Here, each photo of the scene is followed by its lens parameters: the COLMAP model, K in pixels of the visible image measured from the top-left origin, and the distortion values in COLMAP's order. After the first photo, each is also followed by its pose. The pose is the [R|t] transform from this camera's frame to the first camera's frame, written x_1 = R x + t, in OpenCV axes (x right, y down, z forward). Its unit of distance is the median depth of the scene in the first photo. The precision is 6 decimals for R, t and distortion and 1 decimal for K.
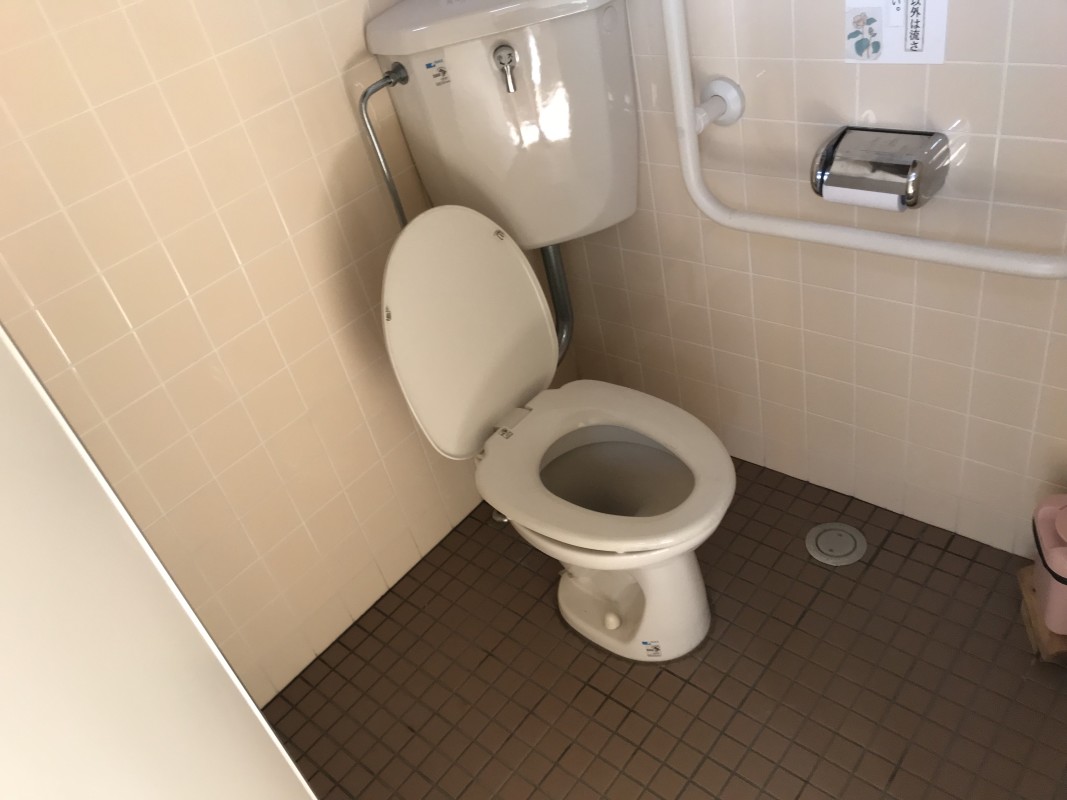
lens RADIAL K [[869.1, 0, 536.8], [0, 869.1, 403.2], [0, 0, 1]] dist [0.006583, 0.014678]
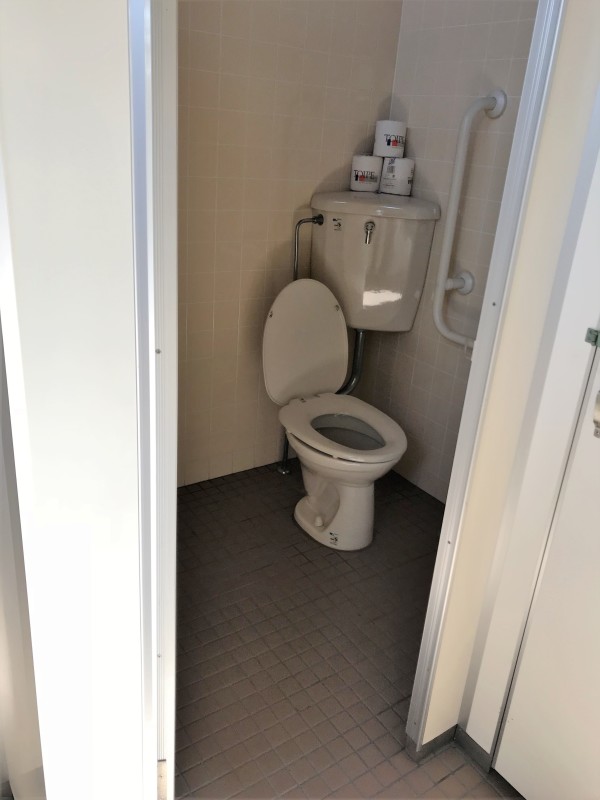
lens RADIAL K [[651.6, 0, 301.0], [0, 651.6, 401.0], [0, 0, 1]] dist [0.006583, 0.014678]
pose [[0.926537, 0.351913, -0.132993, 0.160511], [-0.372996, 0.905389, -0.202840, 0.348128], [0.049028, 0.237544, 0.970139, -0.413765]]
